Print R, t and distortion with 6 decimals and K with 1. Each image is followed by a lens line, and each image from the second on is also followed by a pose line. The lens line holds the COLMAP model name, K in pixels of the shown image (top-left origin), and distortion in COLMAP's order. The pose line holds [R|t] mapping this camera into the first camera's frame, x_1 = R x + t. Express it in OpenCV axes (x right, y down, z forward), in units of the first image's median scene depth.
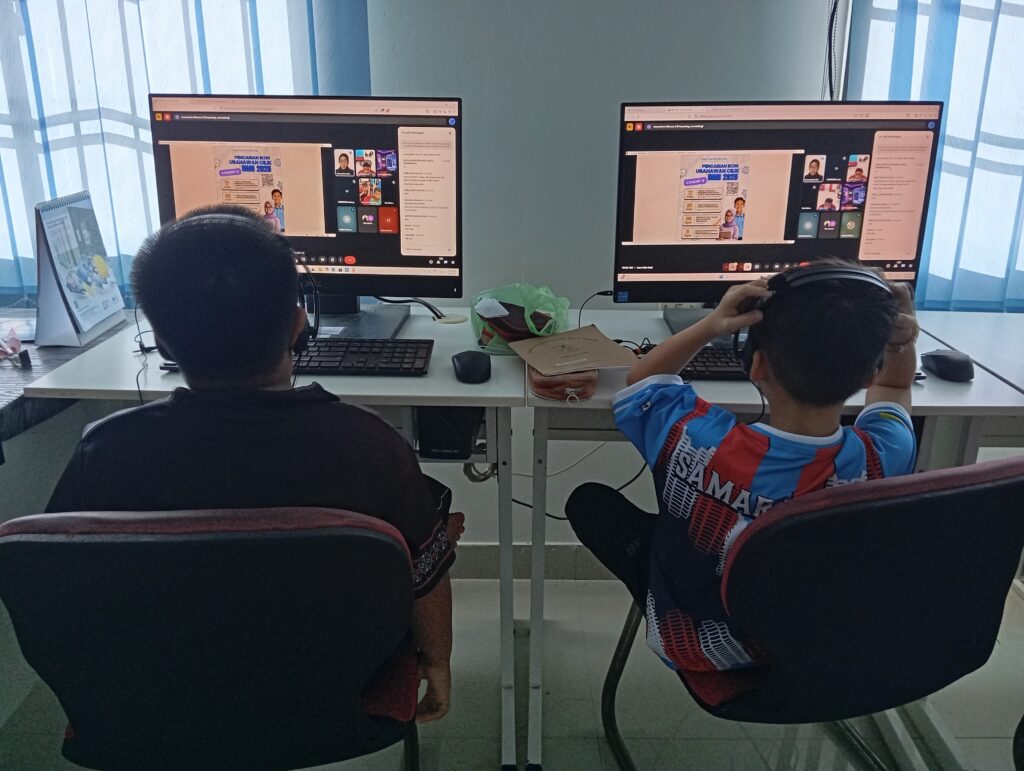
lens RADIAL K [[843.6, 0, 520.9], [0, 843.6, 387.8], [0, 0, 1]] dist [0.038665, -0.083871]
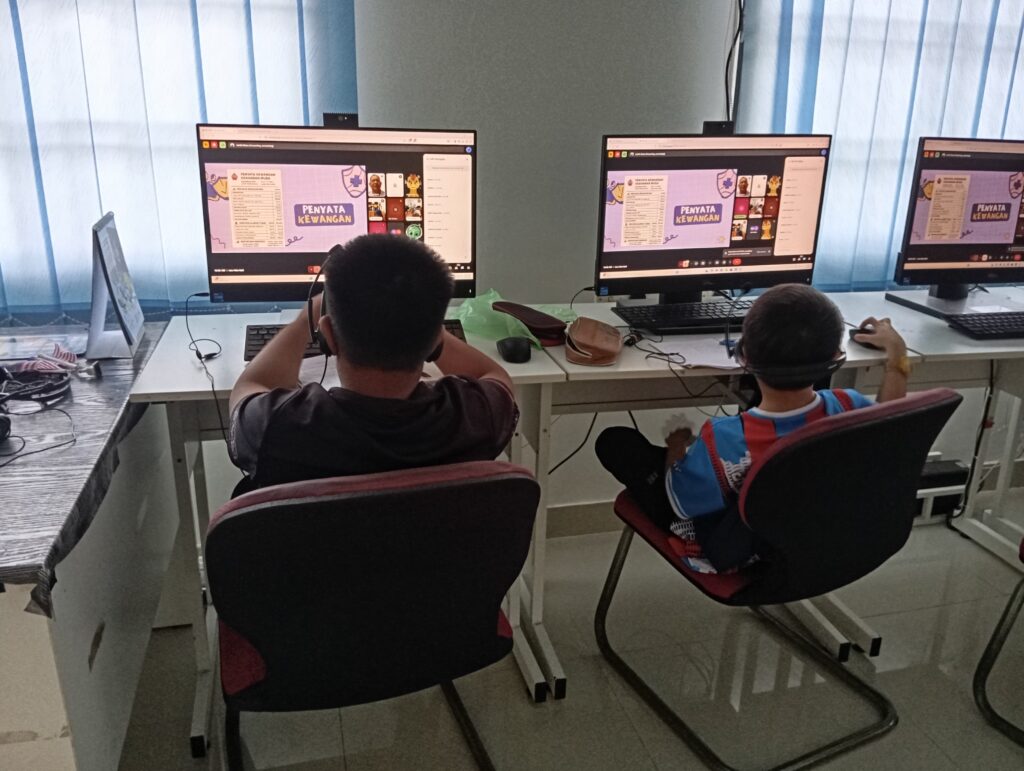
lens RADIAL K [[843.6, 0, 509.7], [0, 843.6, 381.0], [0, 0, 1]] dist [0.038665, -0.083871]
pose [[0.967373, -0.066000, 0.244610, -0.335076], [0.069411, 0.997574, -0.005342, 0.020139], [-0.243664, 0.022146, 0.969607, -0.158718]]
